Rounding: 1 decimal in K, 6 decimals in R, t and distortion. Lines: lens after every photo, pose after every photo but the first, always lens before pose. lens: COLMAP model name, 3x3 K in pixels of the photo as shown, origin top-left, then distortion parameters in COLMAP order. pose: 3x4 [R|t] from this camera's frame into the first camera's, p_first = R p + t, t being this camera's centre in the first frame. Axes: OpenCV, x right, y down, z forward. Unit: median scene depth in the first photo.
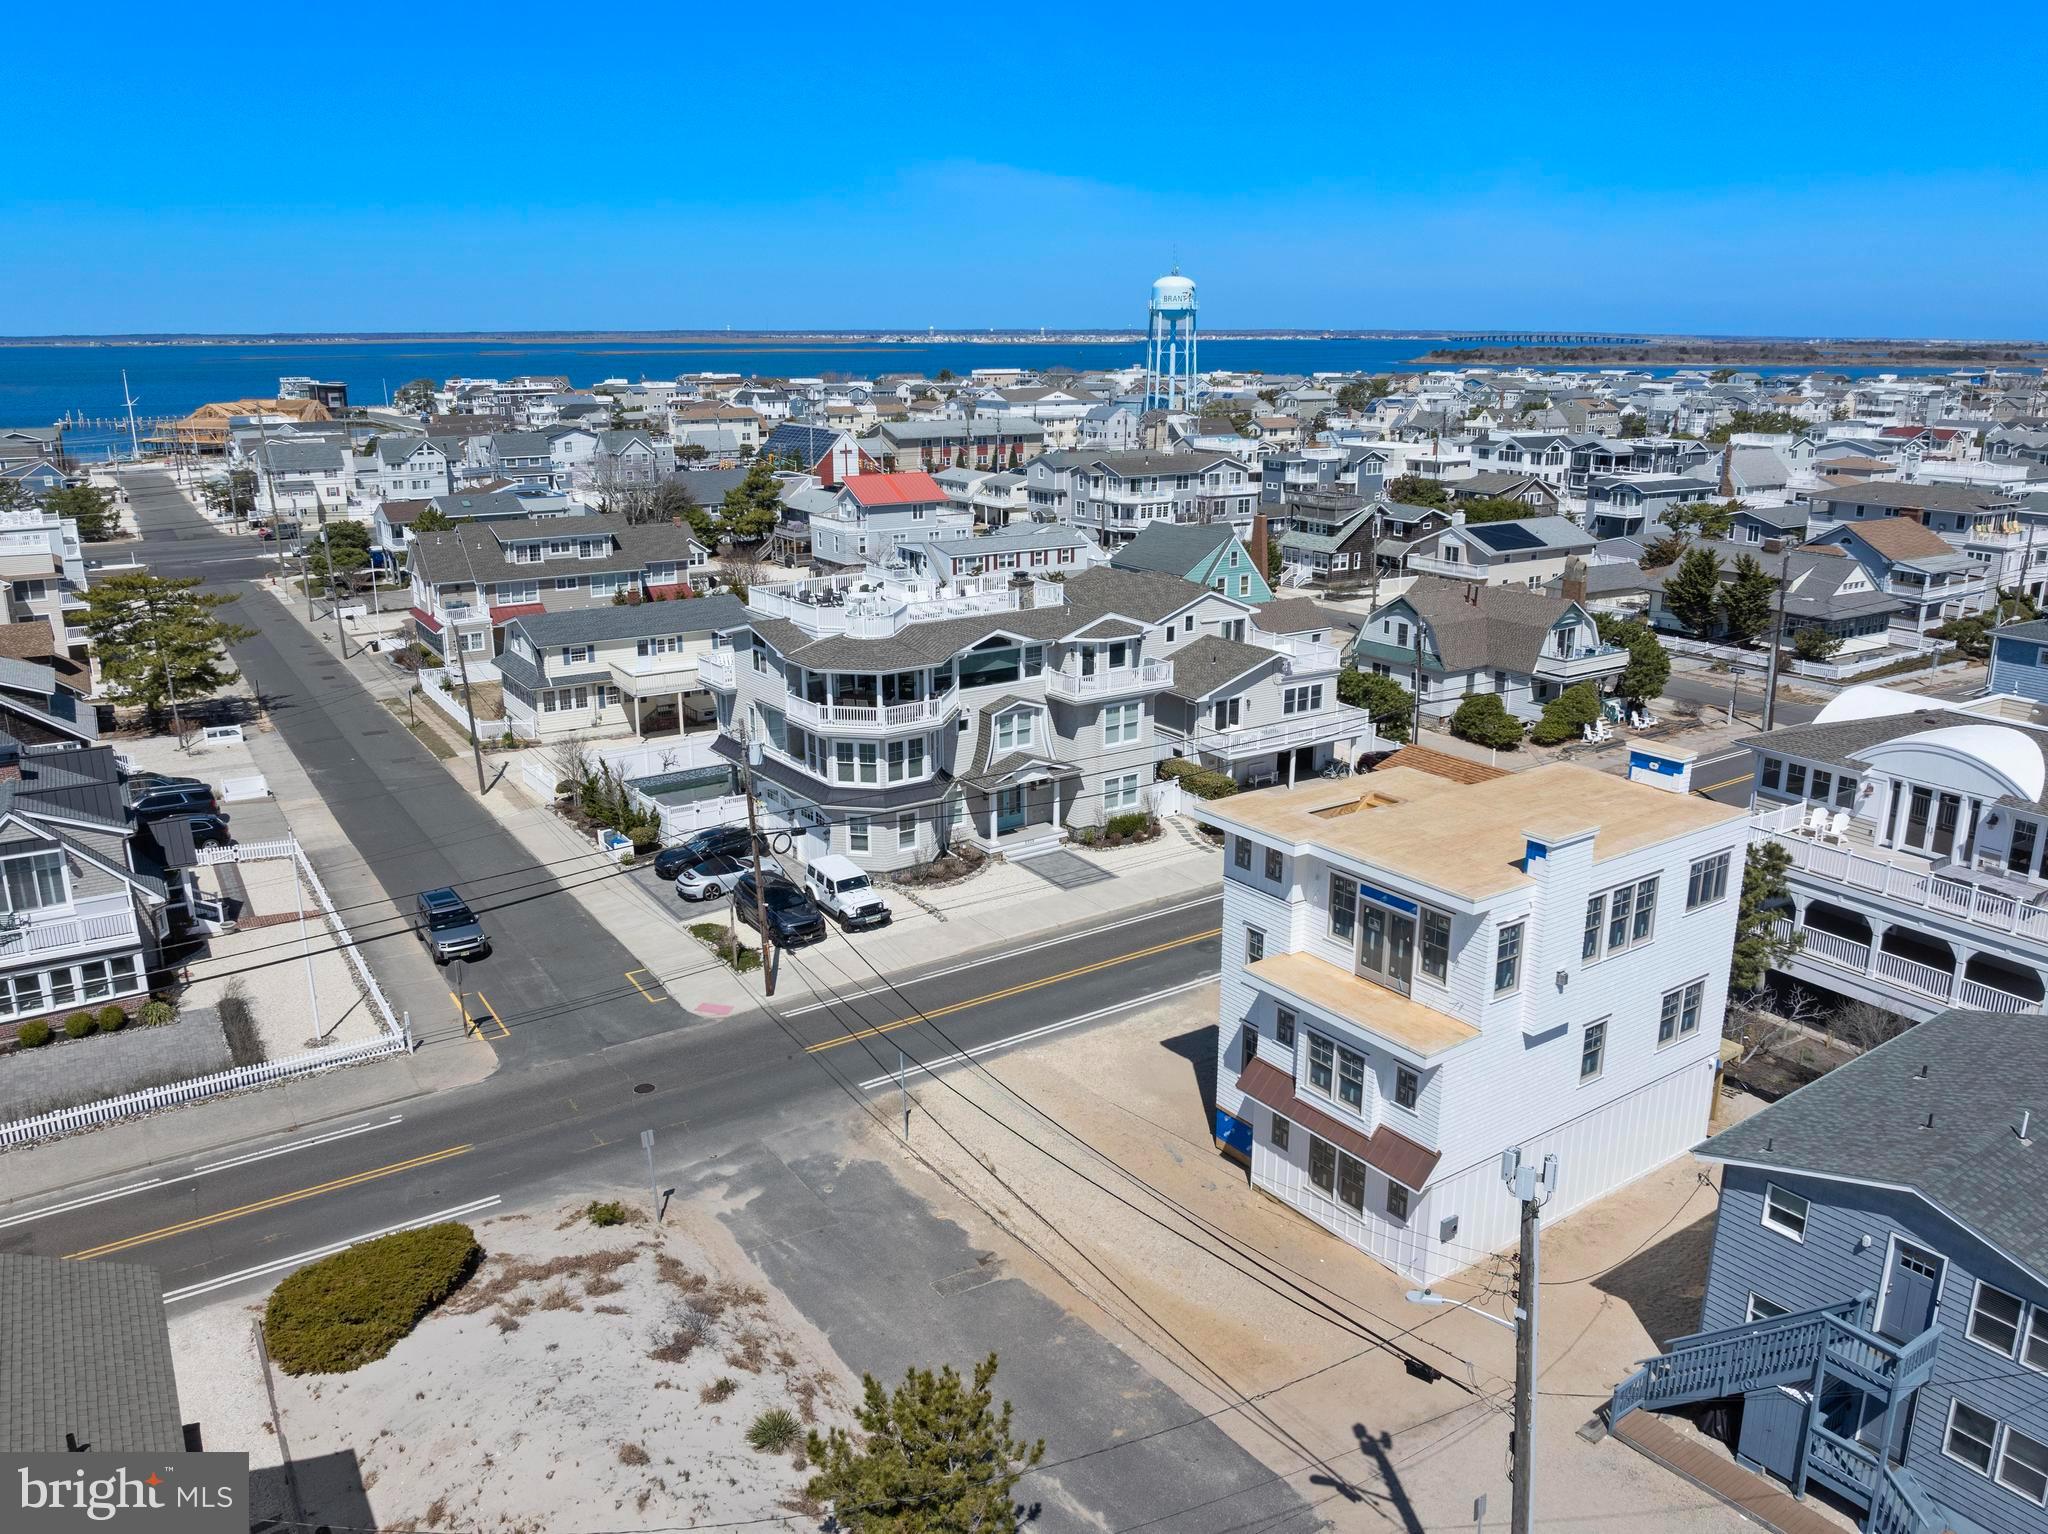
lens RADIAL K [[1530.7, 0, 1037.7], [0, 1530.7, 769.7], [0, 0, 1]] dist [-0.019314, -0.055663]
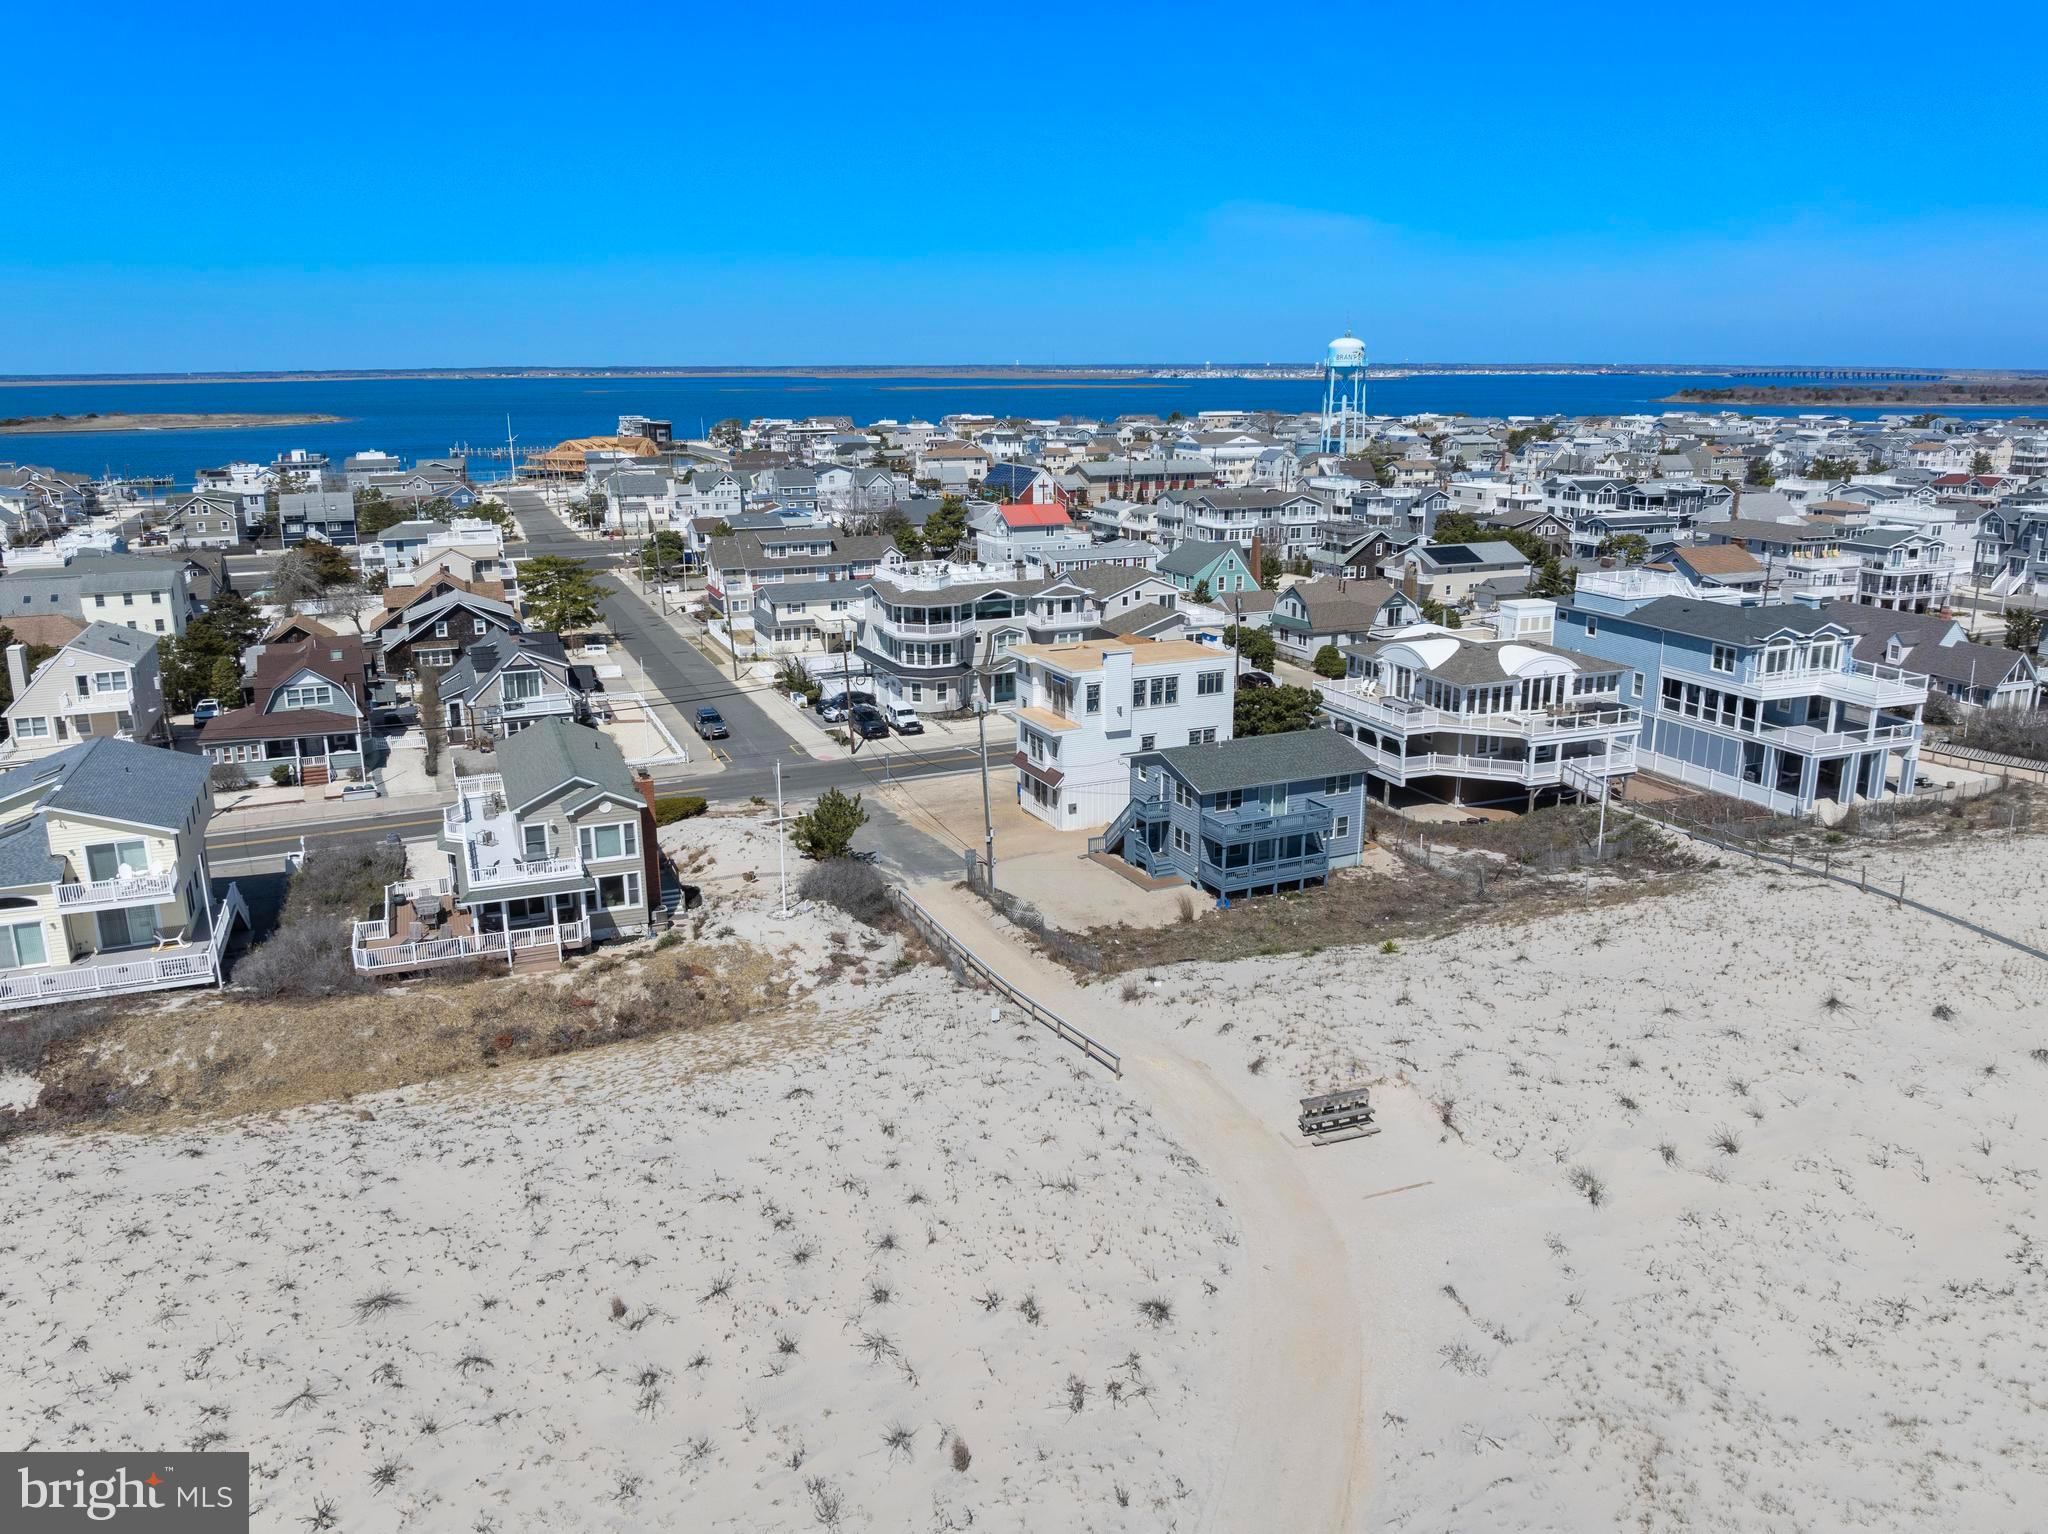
lens RADIAL K [[1474.3, 0, 1024.0], [0, 1474.3, 767.0], [0, 0, 1]] dist [-0.027667, -0.021817]
pose [[0.982671, 0.044714, -0.179886, 0.199747], [-0.047130, 0.998847, -0.009177, 0.082853], [0.179269, 0.017496, 0.983645, -0.448514]]
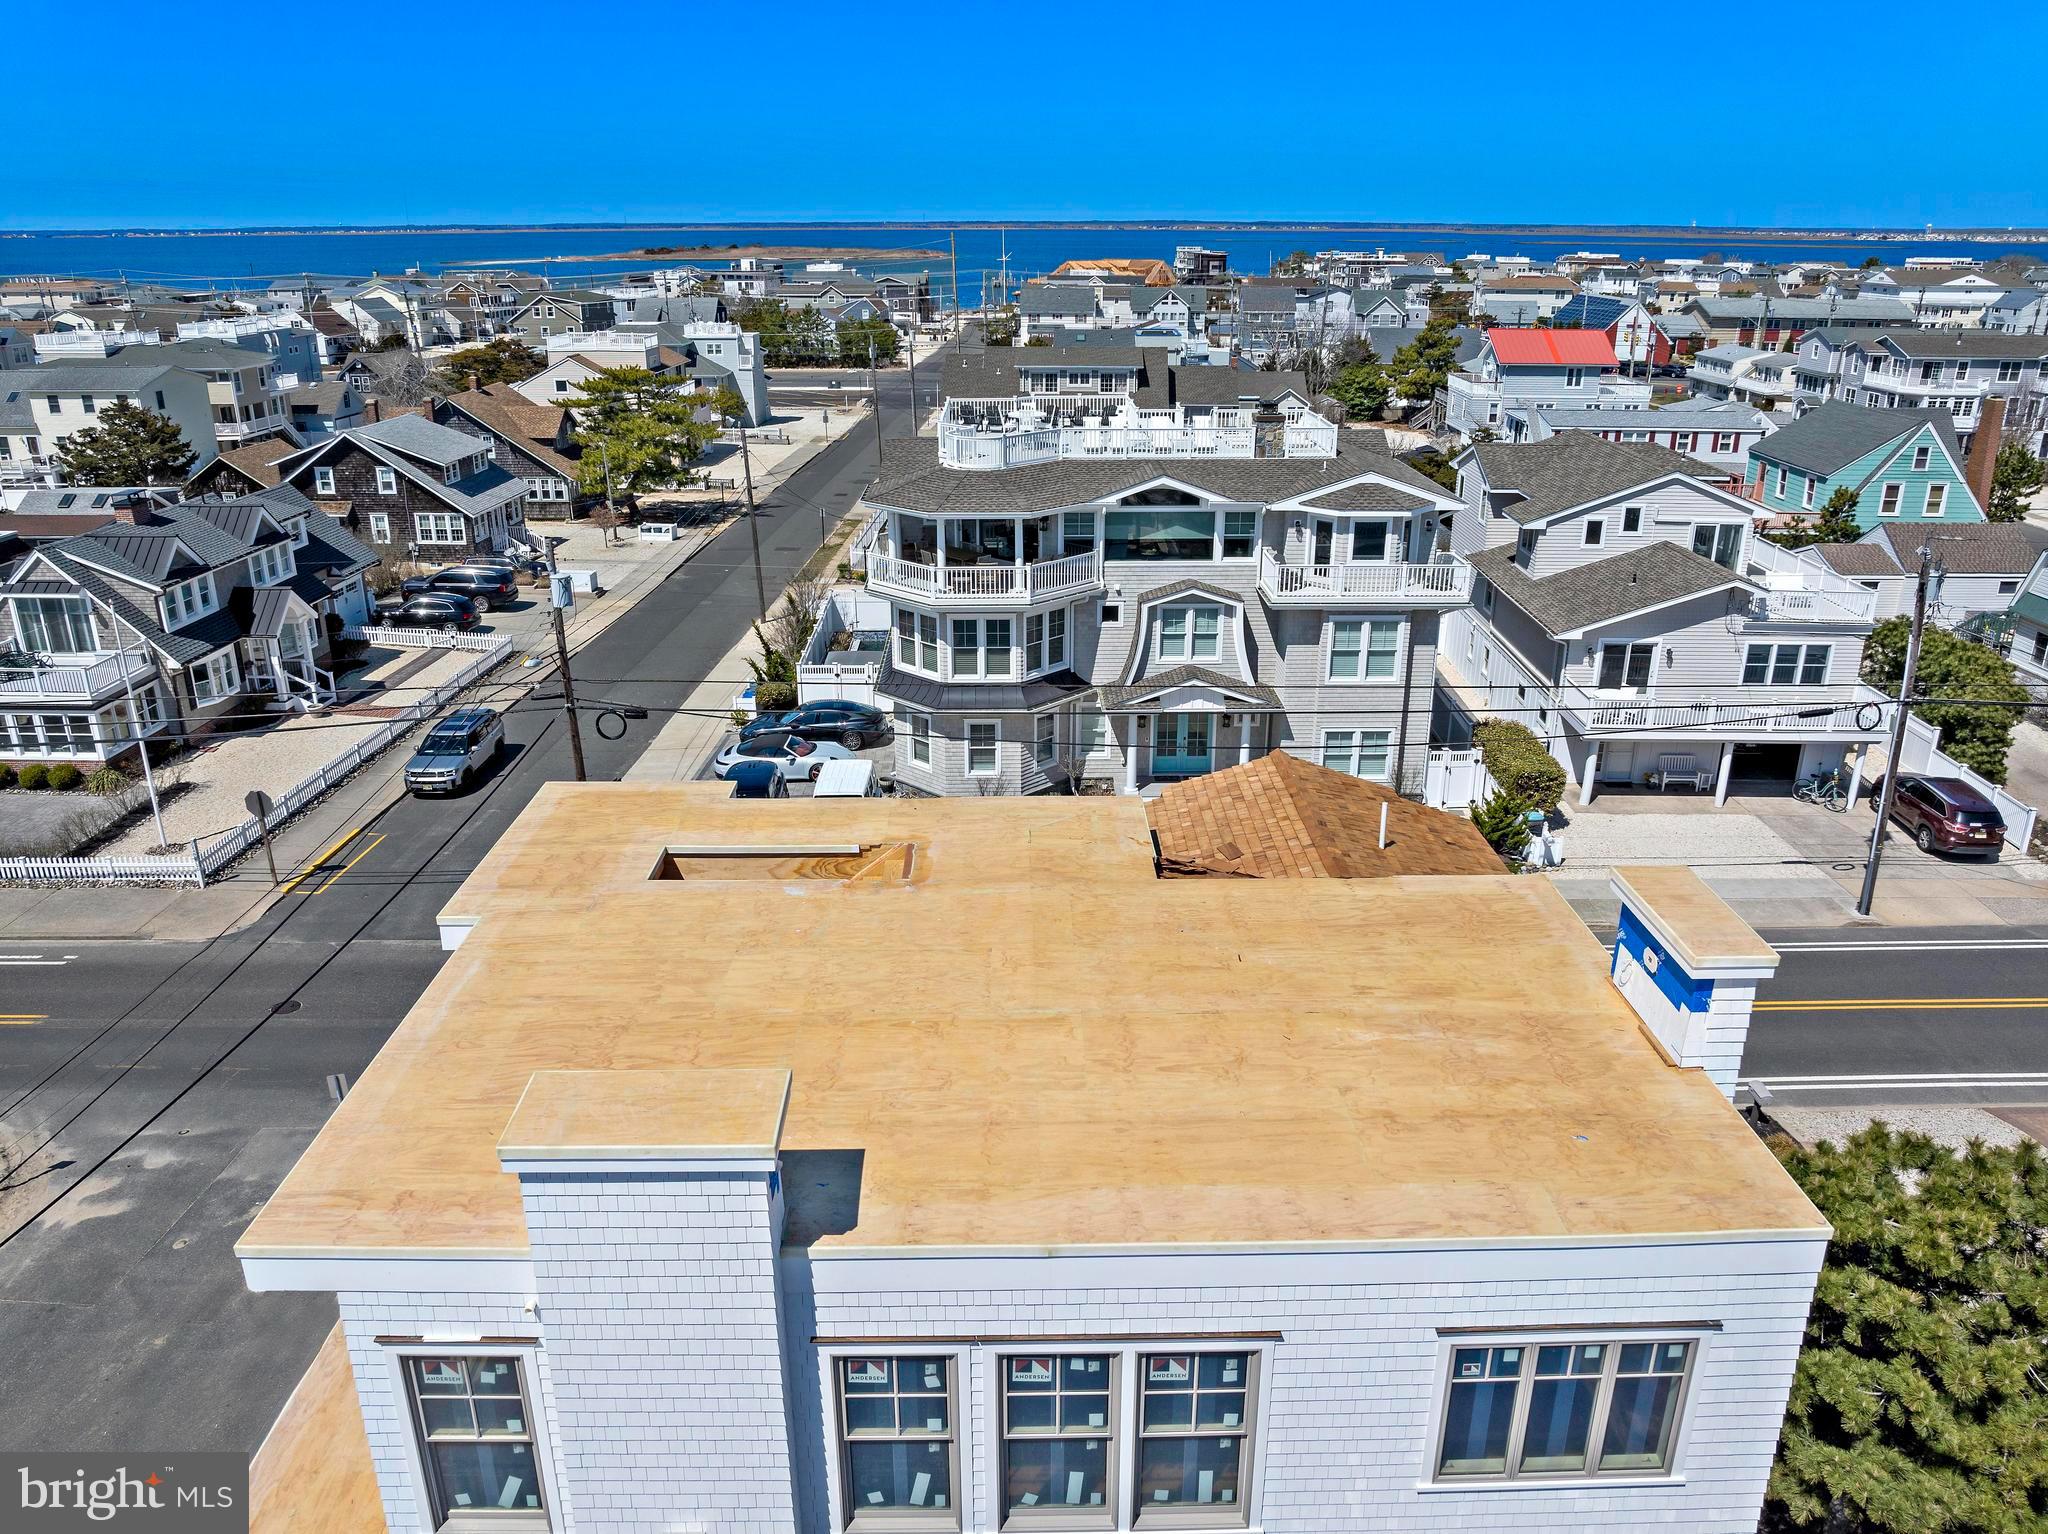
lens RADIAL K [[1465.4, 0, 1024.0], [0, 1465.4, 767.0], [0, 0, 1]] dist [-0.043080, 0.012866]
pose [[0.825817, 0.196567, -0.528571, 0.166440], [-0.154487, 0.980285, 0.123187, -0.021629], [0.542365, -0.020072, 0.839903, 0.251825]]
